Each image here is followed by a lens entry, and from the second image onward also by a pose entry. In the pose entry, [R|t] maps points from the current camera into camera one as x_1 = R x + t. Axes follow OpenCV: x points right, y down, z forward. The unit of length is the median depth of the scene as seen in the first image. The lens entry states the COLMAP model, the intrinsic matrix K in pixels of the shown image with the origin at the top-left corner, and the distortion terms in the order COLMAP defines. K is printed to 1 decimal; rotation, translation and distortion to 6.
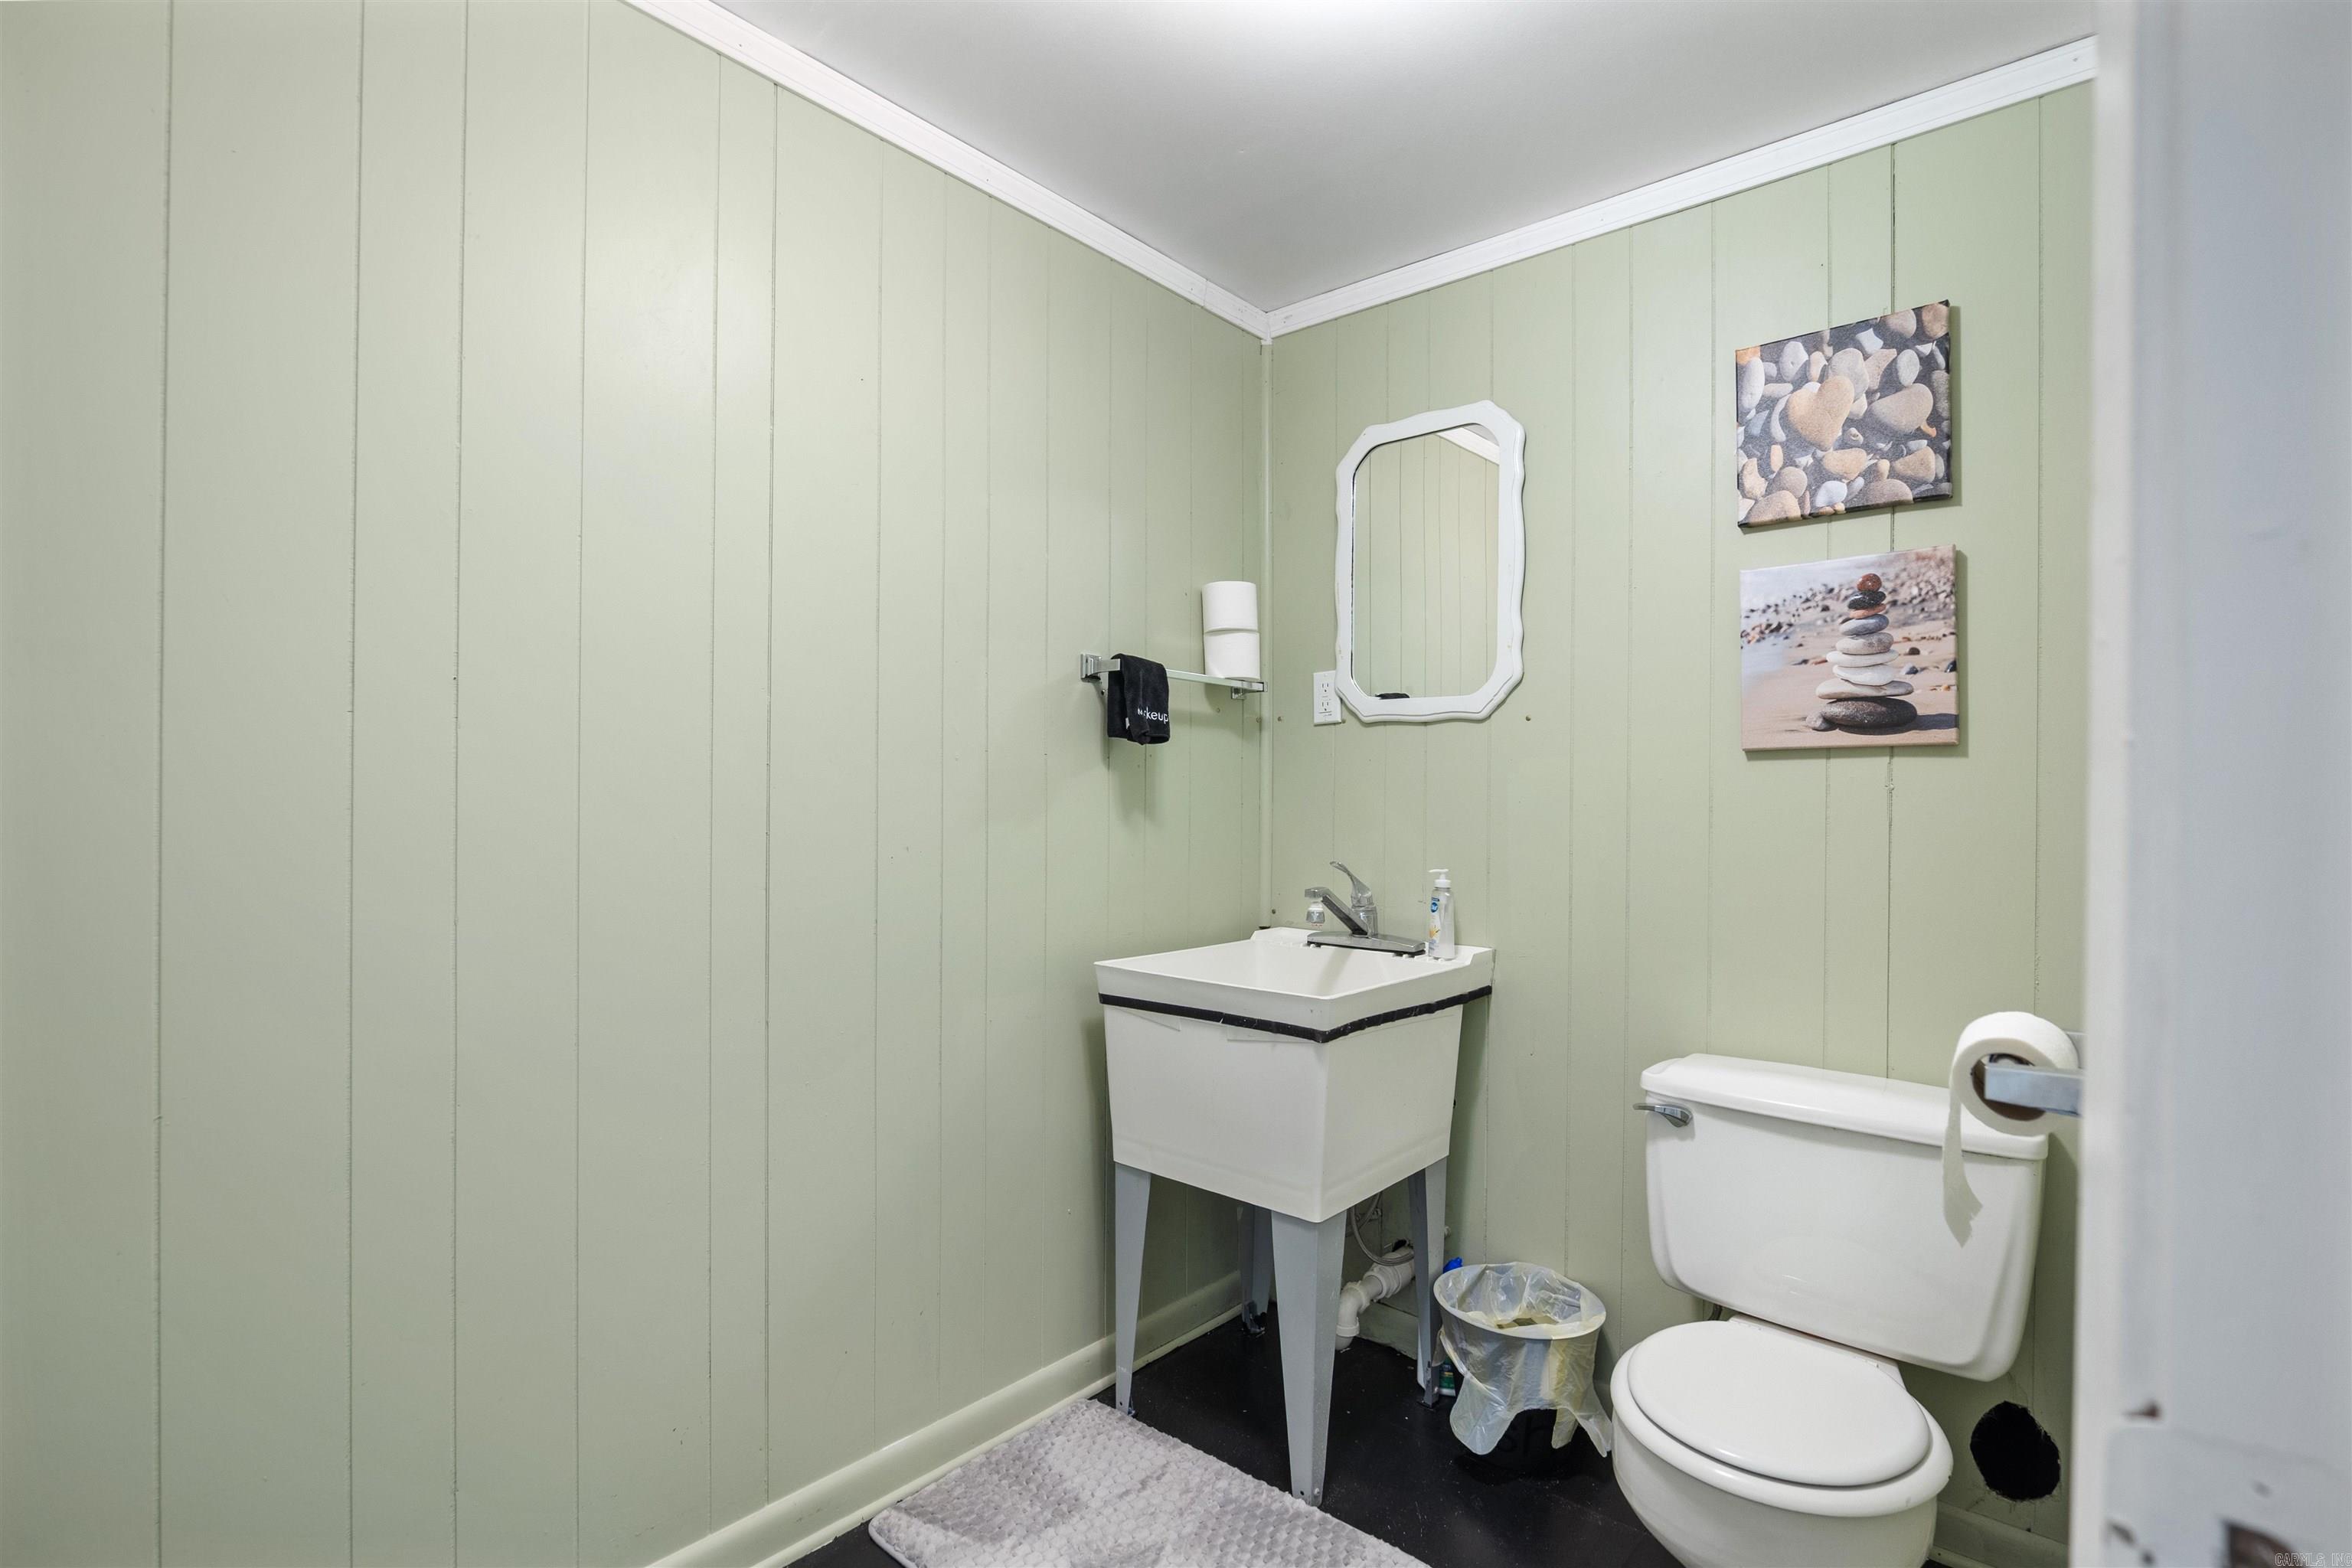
lens RADIAL K [[1120.6, 0, 1185.5], [0, 1120.6, 792.3], [0, 0, 1]] dist [-0.018177, 0.003941]
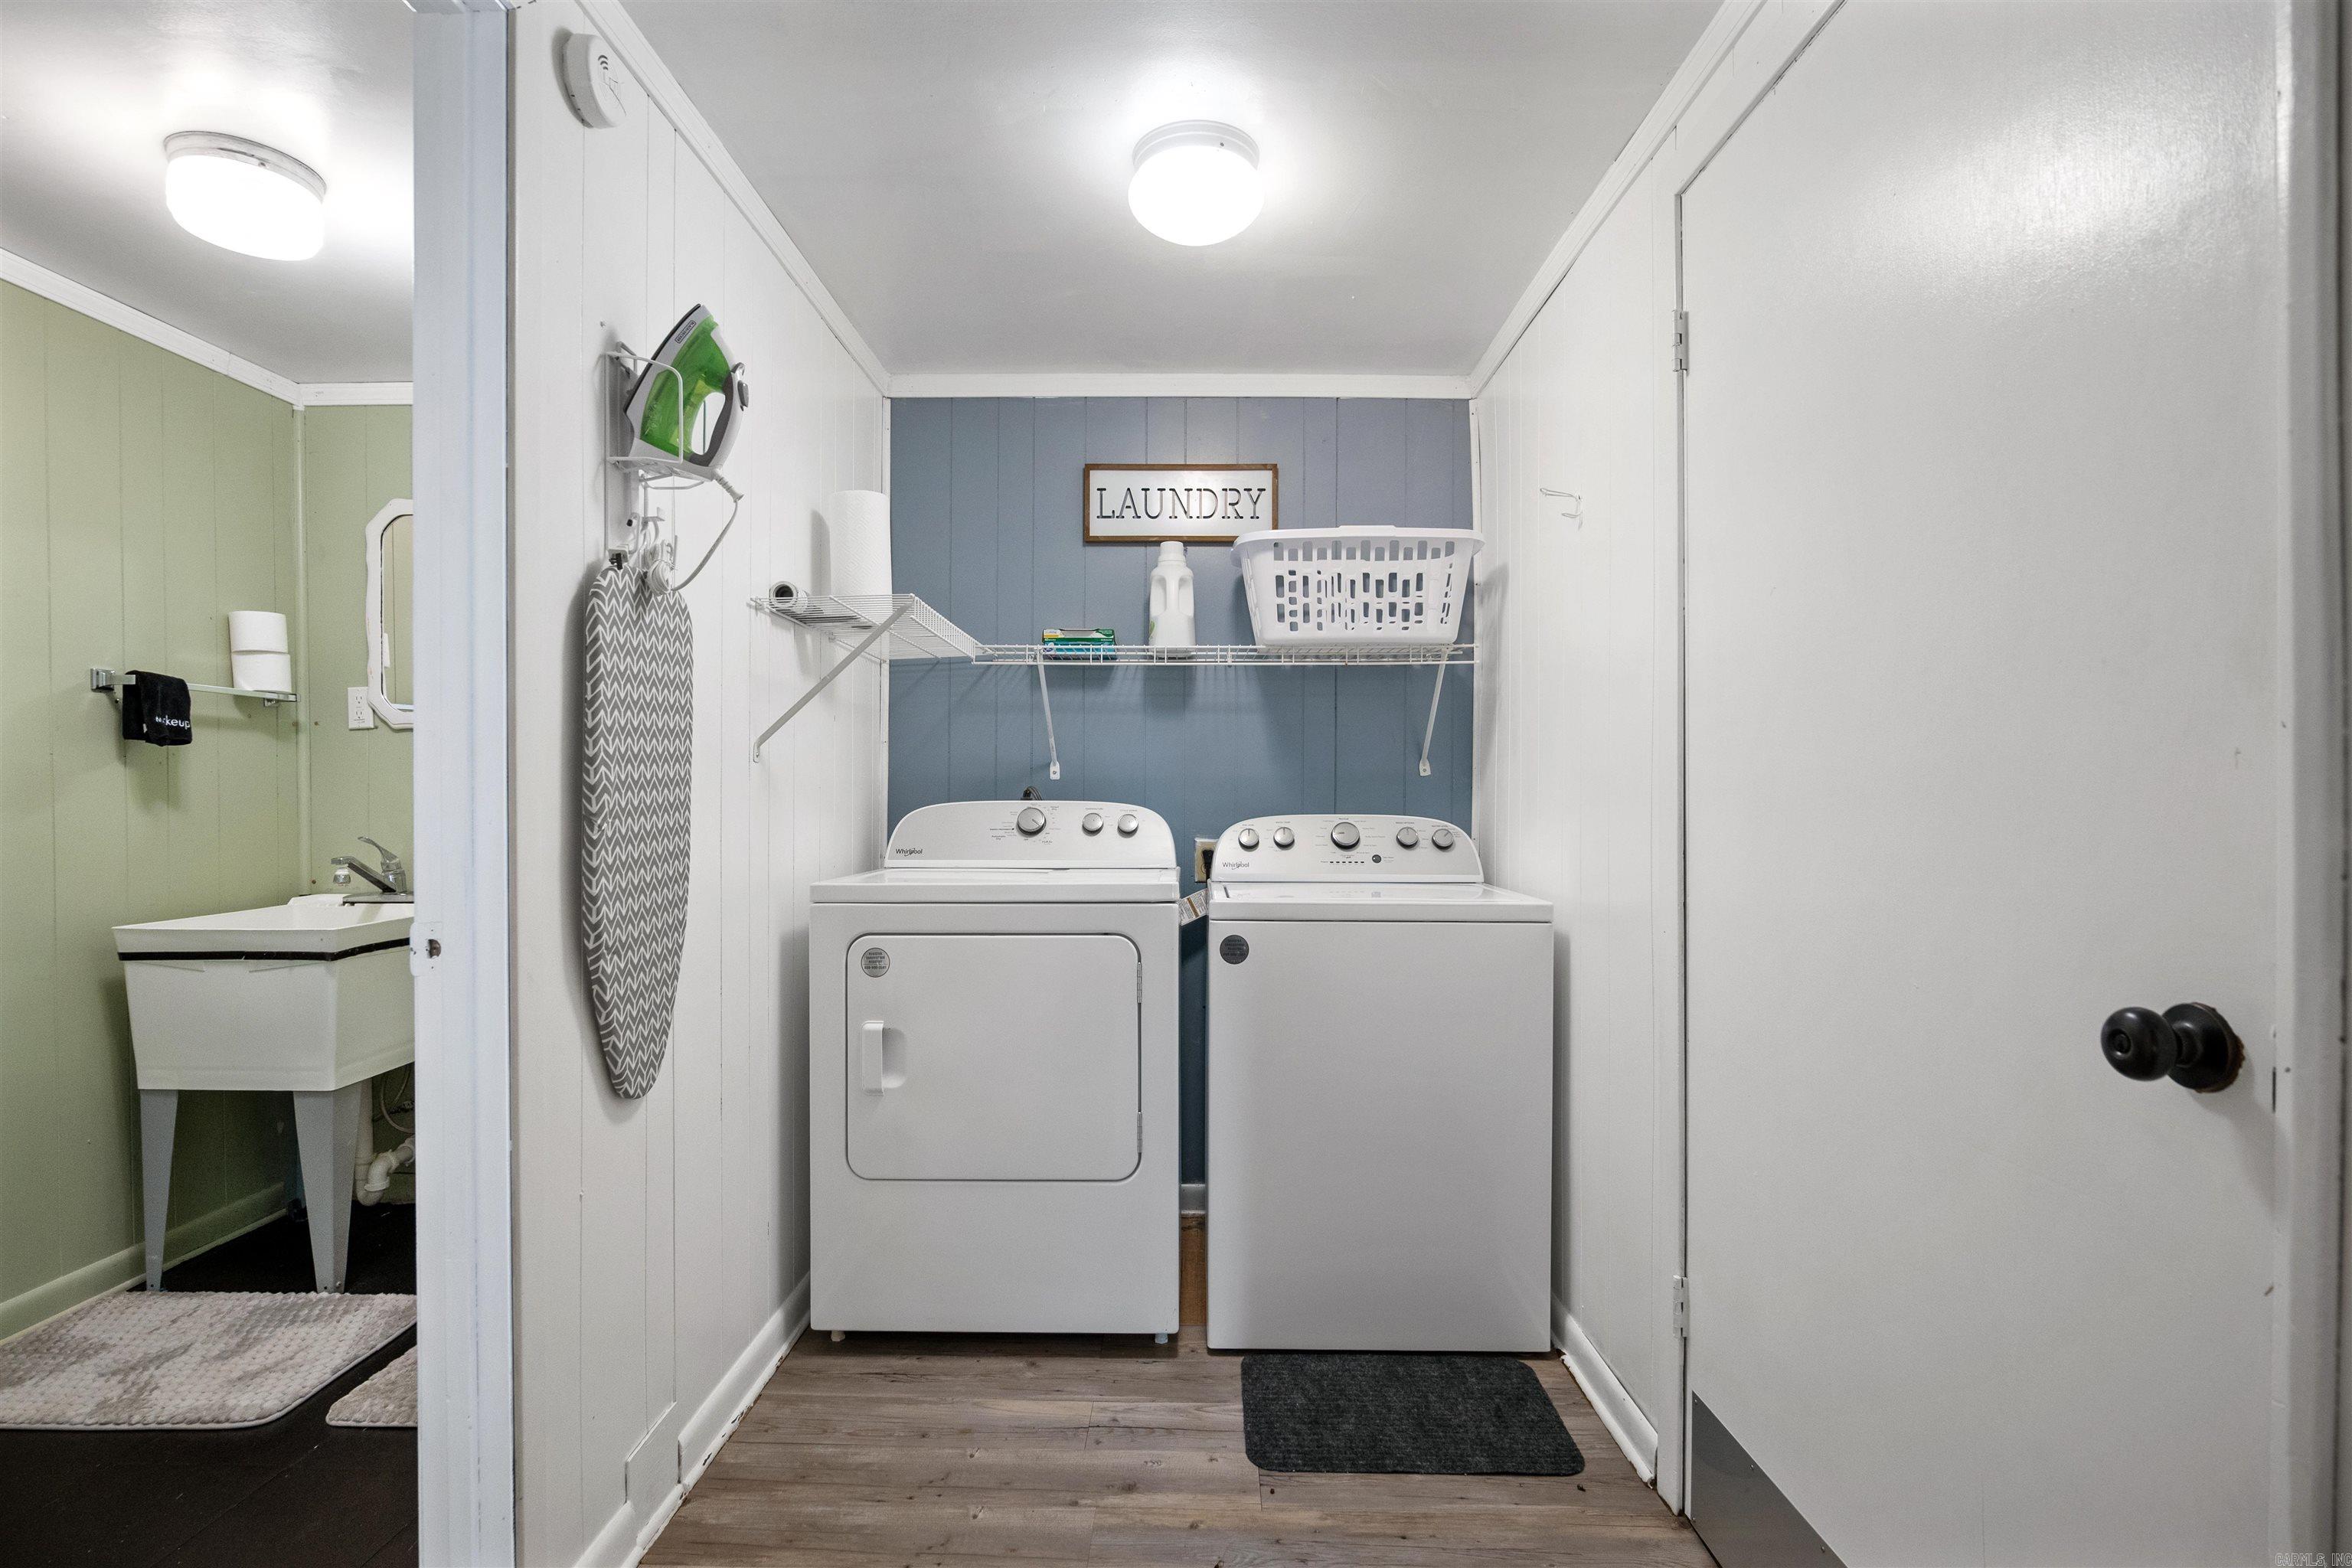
lens RADIAL K [[1120.6, 0, 1185.5], [0, 1120.6, 792.3], [0, 0, 1]] dist [-0.018177, 0.003941]
pose [[0.773330, -0.016259, 0.633795, 0.057189], [0.008993, 0.999852, 0.014677, -0.000094], [-0.633940, -0.005651, 0.773362, -0.615955]]
